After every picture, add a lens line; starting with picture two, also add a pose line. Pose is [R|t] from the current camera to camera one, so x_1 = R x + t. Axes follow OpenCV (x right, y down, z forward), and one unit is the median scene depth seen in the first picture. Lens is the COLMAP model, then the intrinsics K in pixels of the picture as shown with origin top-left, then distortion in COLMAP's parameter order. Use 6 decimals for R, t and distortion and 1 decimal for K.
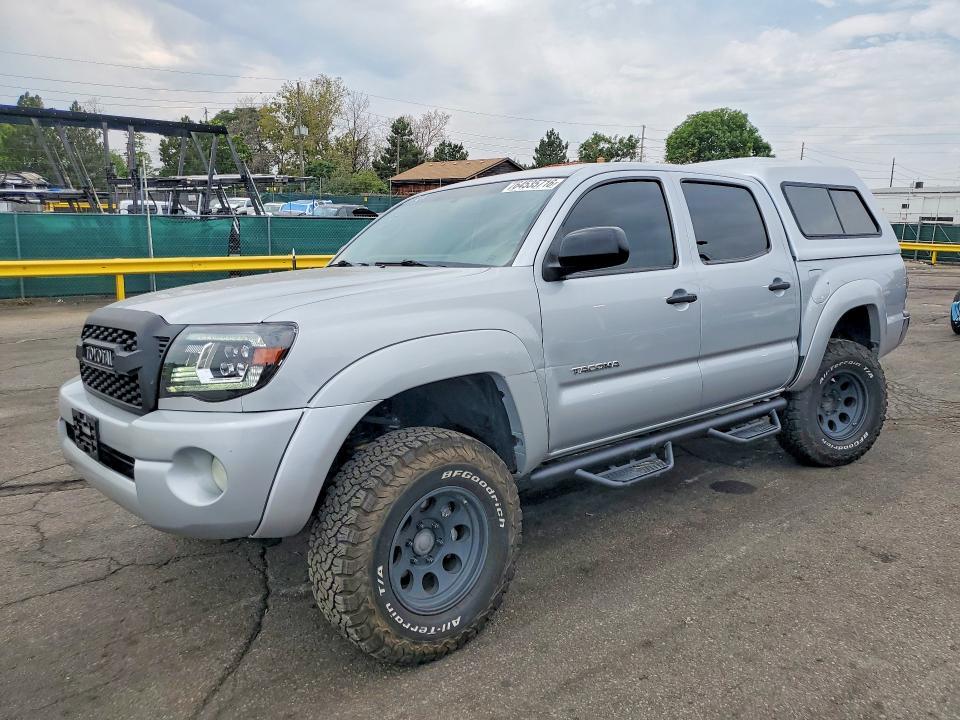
lens RADIAL K [[741.2, 0, 480.0], [0, 741.2, 360.0], [0, 0, 1]] dist [0.003357, 0.005471]
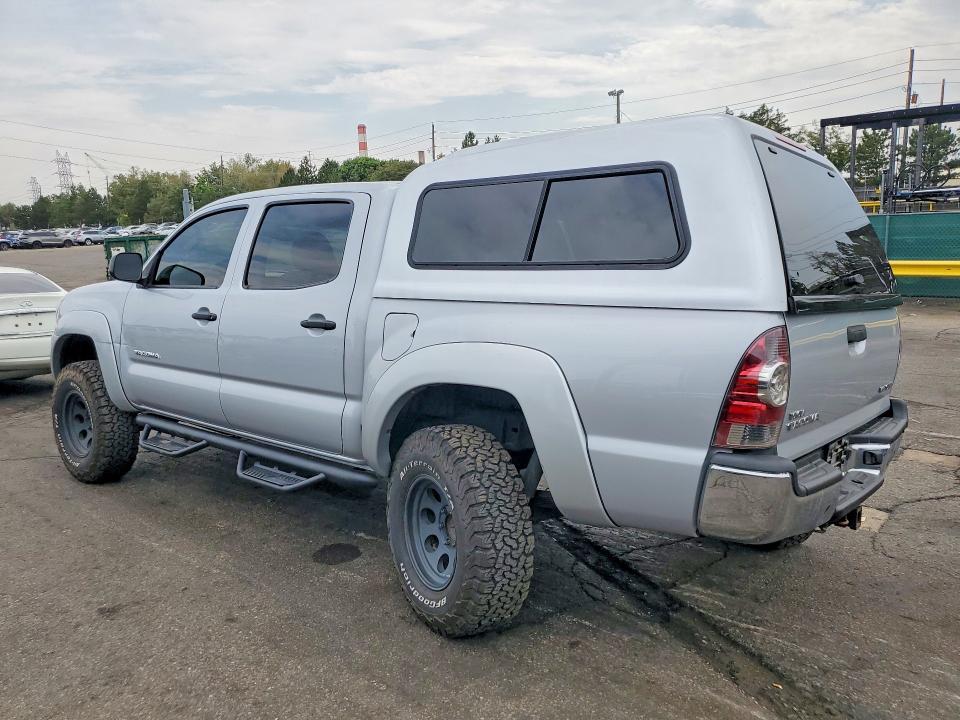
lens RADIAL K [[741.2, 0, 480.0], [0, 741.2, 360.0], [0, 0, 1]] dist [0.003357, 0.005471]
pose [[0.173306, 0.159247, -0.971908, 1.342707], [-0.149278, 0.979687, 0.133903, -0.214040], [0.973489, 0.121878, 0.193558, 1.117842]]
